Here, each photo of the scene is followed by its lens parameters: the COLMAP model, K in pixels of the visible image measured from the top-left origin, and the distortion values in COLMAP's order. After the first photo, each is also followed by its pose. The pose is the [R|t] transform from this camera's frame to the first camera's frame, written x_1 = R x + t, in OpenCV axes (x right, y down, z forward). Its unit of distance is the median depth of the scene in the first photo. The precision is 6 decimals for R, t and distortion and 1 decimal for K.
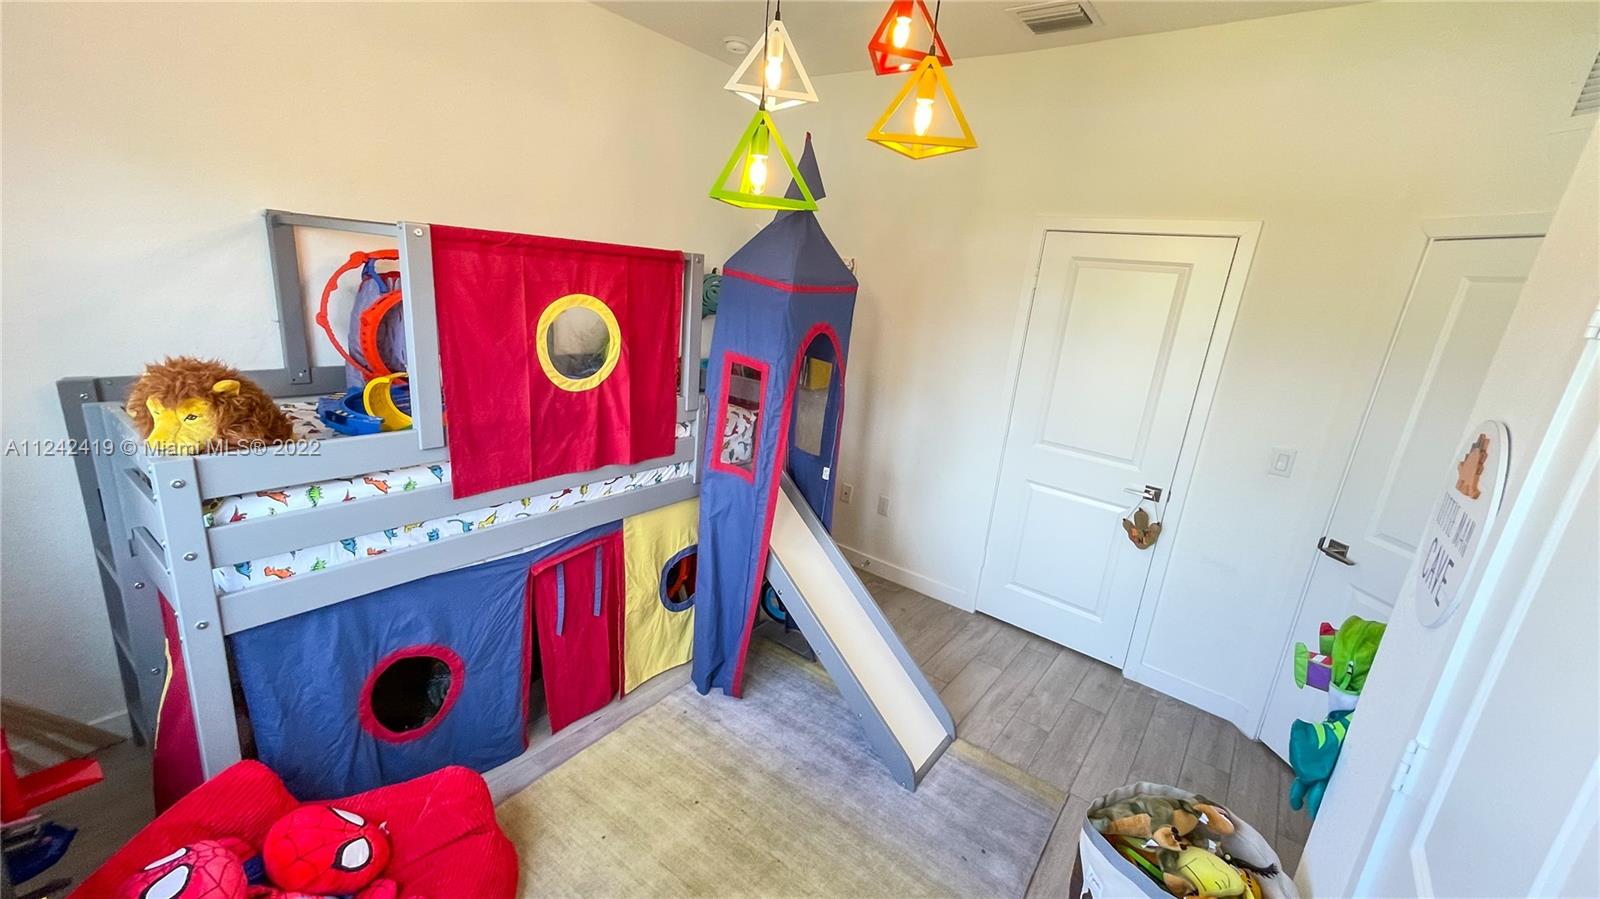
lens RADIAL K [[646.7, 0, 803.2], [0, 646.7, 452.3], [0, 0, 1]] dist [-0.001618, -0.000235]
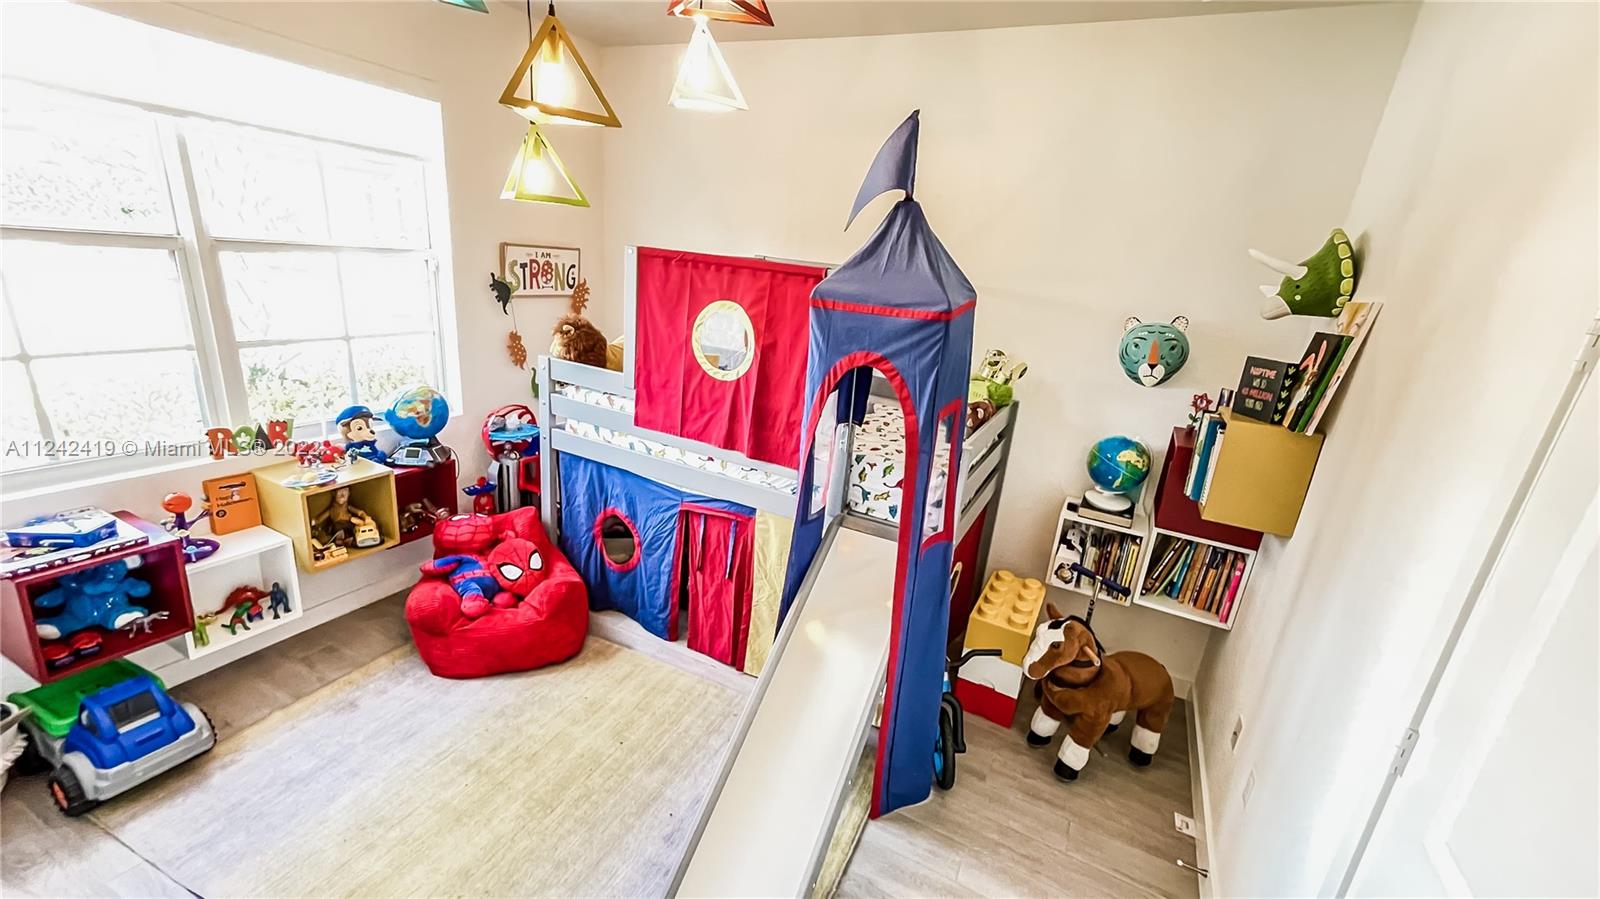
lens RADIAL K [[646.7, 0, 808.5], [0, 646.7, 442.2], [0, 0, 1]] dist [-0.001618, -0.000235]
pose [[0.183443, 0.210059, -0.960325, 0.904189], [-0.340751, 0.929923, 0.138318, -0.217011], [0.922083, 0.301859, 0.242165, 0.924922]]
